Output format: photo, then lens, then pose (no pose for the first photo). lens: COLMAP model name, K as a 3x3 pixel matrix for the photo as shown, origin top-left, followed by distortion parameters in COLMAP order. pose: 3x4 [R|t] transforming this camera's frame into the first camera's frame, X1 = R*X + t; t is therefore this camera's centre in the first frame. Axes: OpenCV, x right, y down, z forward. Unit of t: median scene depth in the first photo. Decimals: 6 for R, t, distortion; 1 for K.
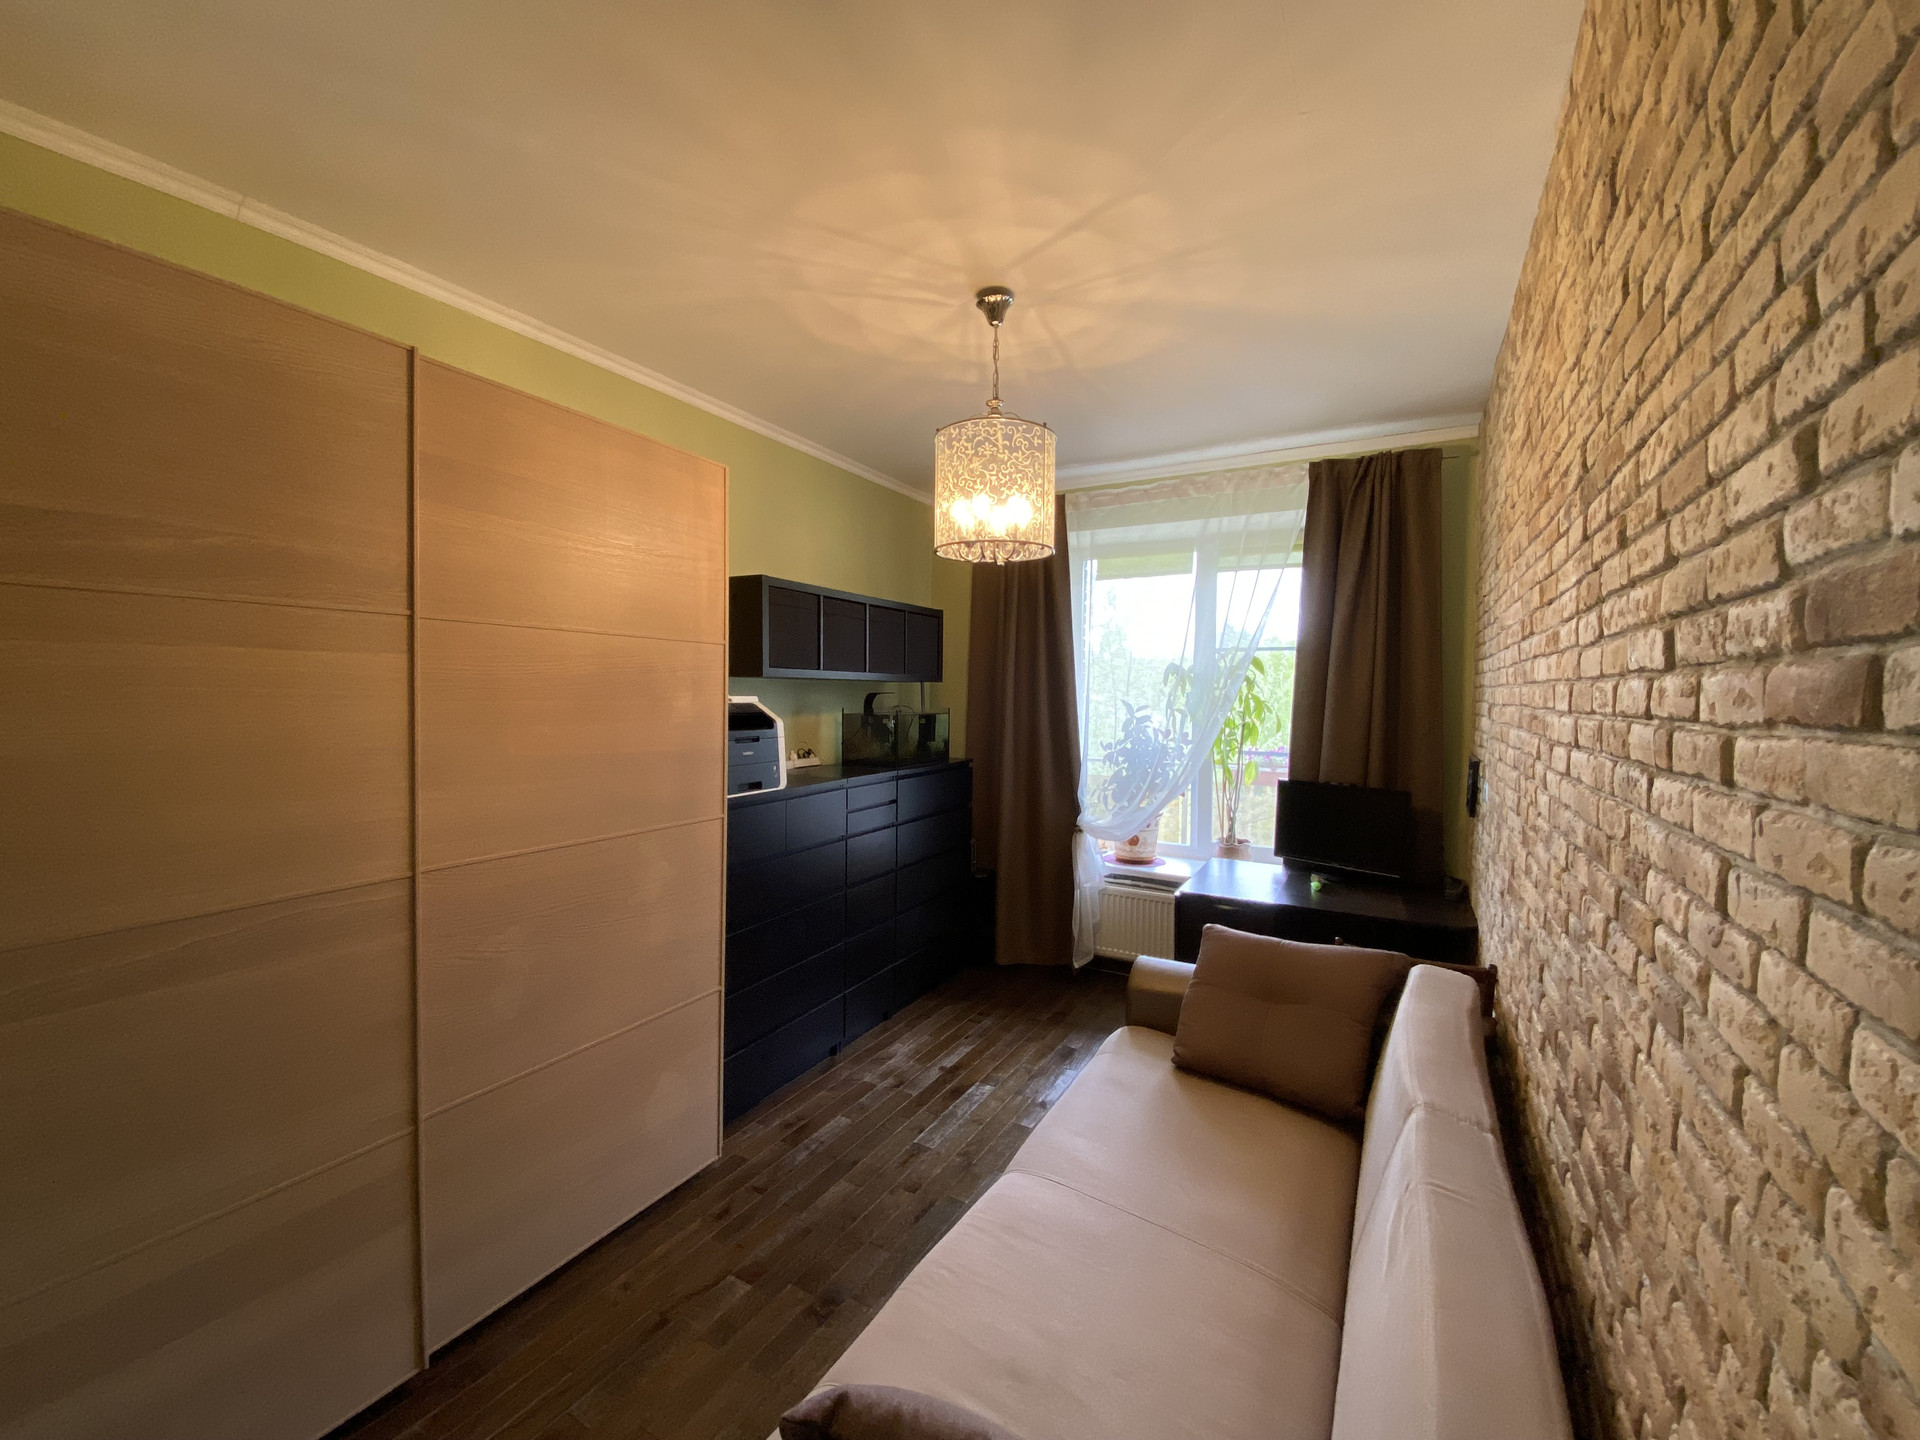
lens RADIAL K [[787.1, 0, 944.3], [0, 787.1, 721.0], [0, 0, 1]] dist [0.013595, -0.015697]
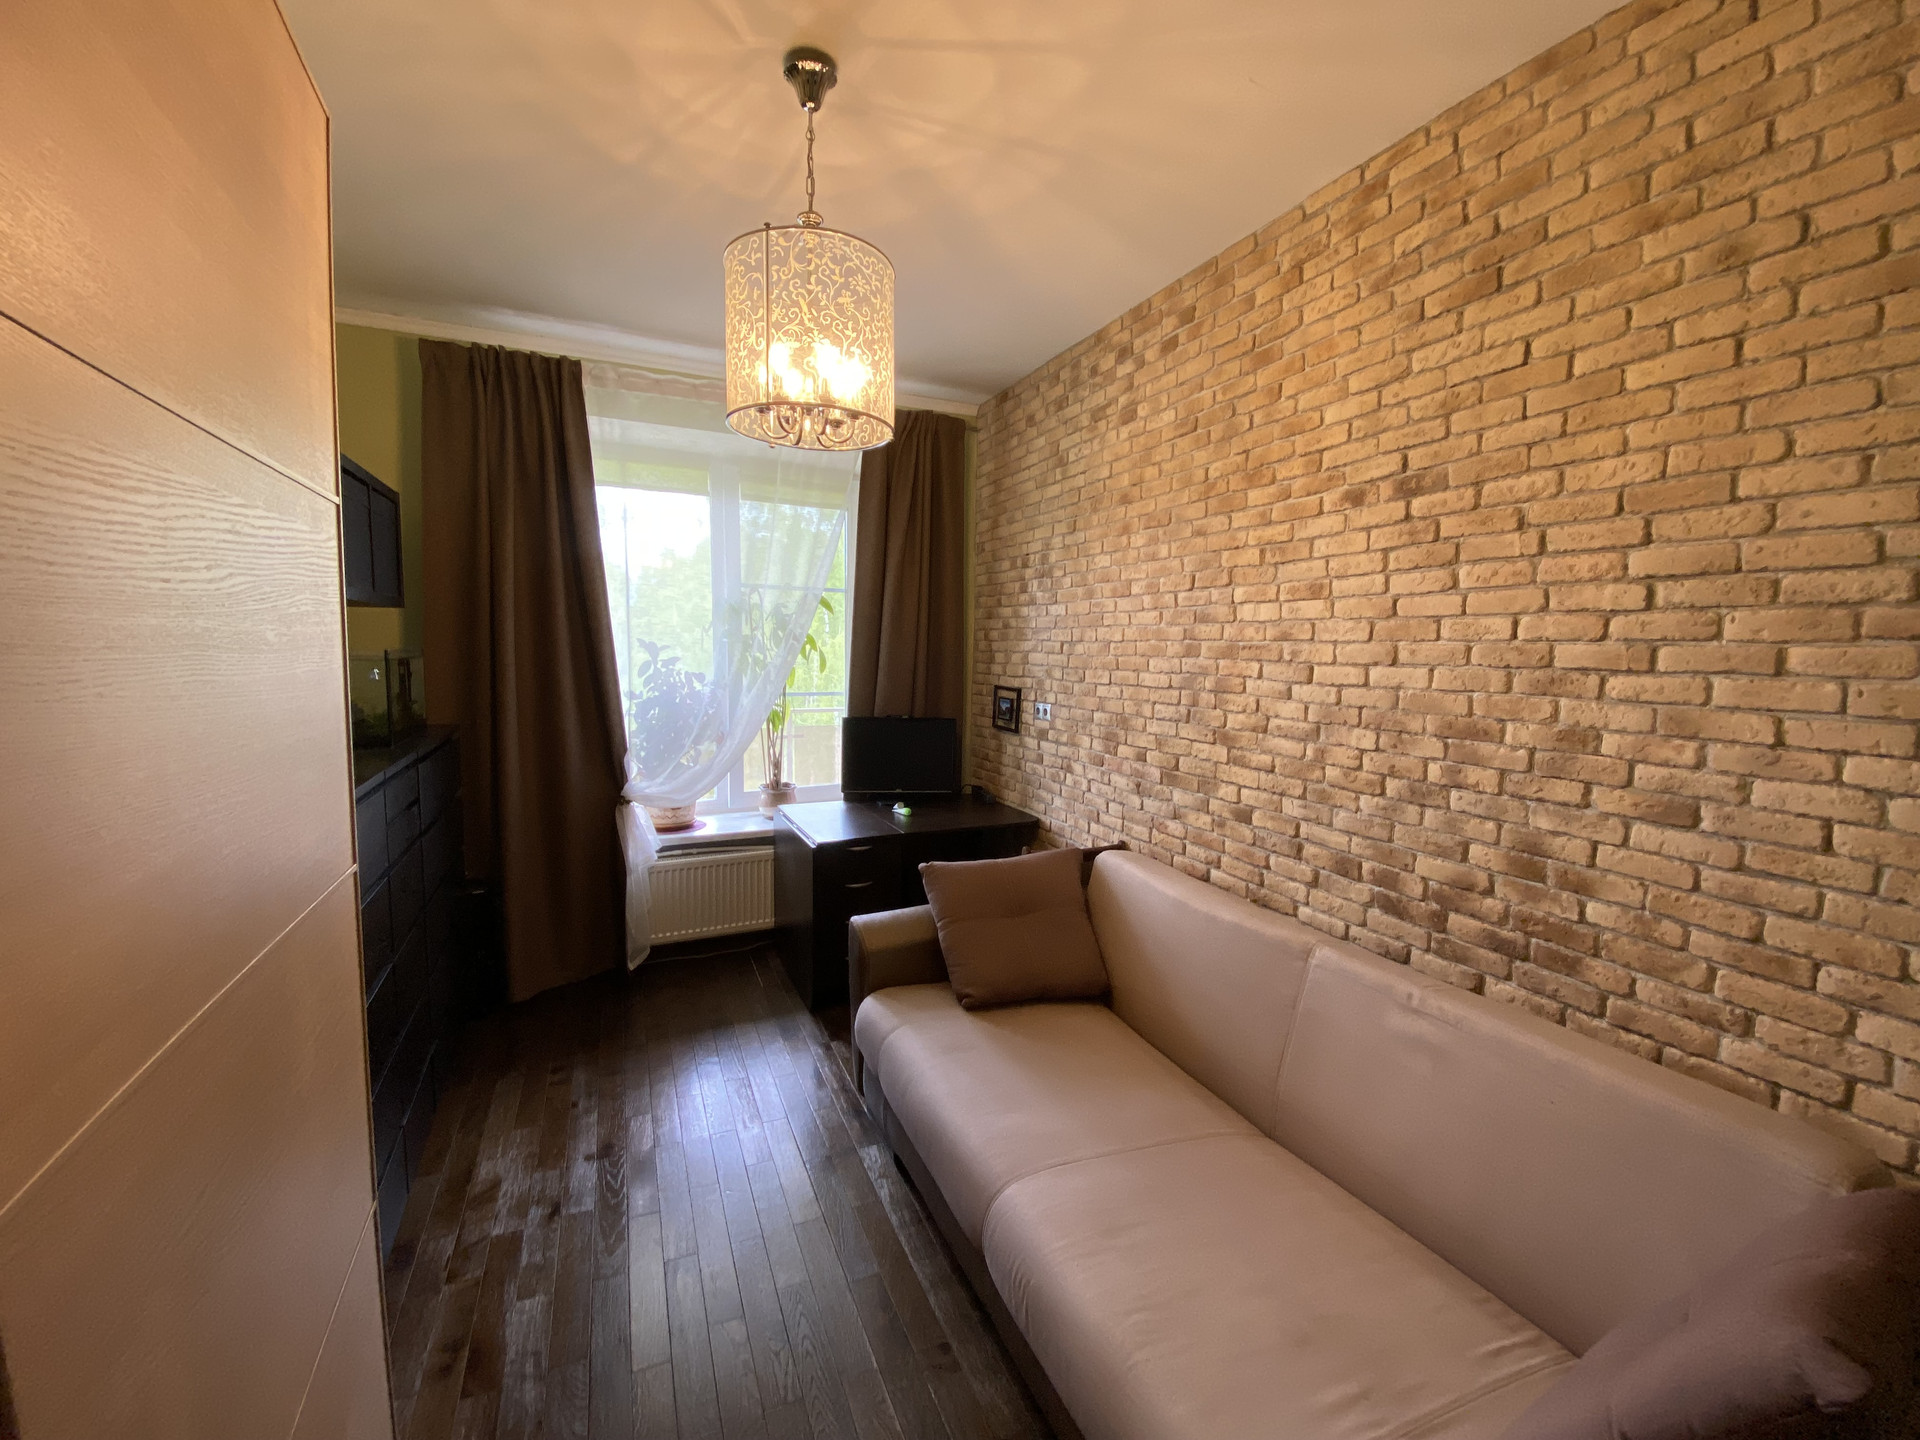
lens RADIAL K [[787.1, 0, 944.3], [0, 787.1, 721.0], [0, 0, 1]] dist [0.013595, -0.015697]
pose [[0.576081, -0.077293, 0.813730, -0.331654], [0.022236, 0.996633, 0.078924, 0.001853], [-0.817090, -0.027373, 0.575860, 0.316460]]
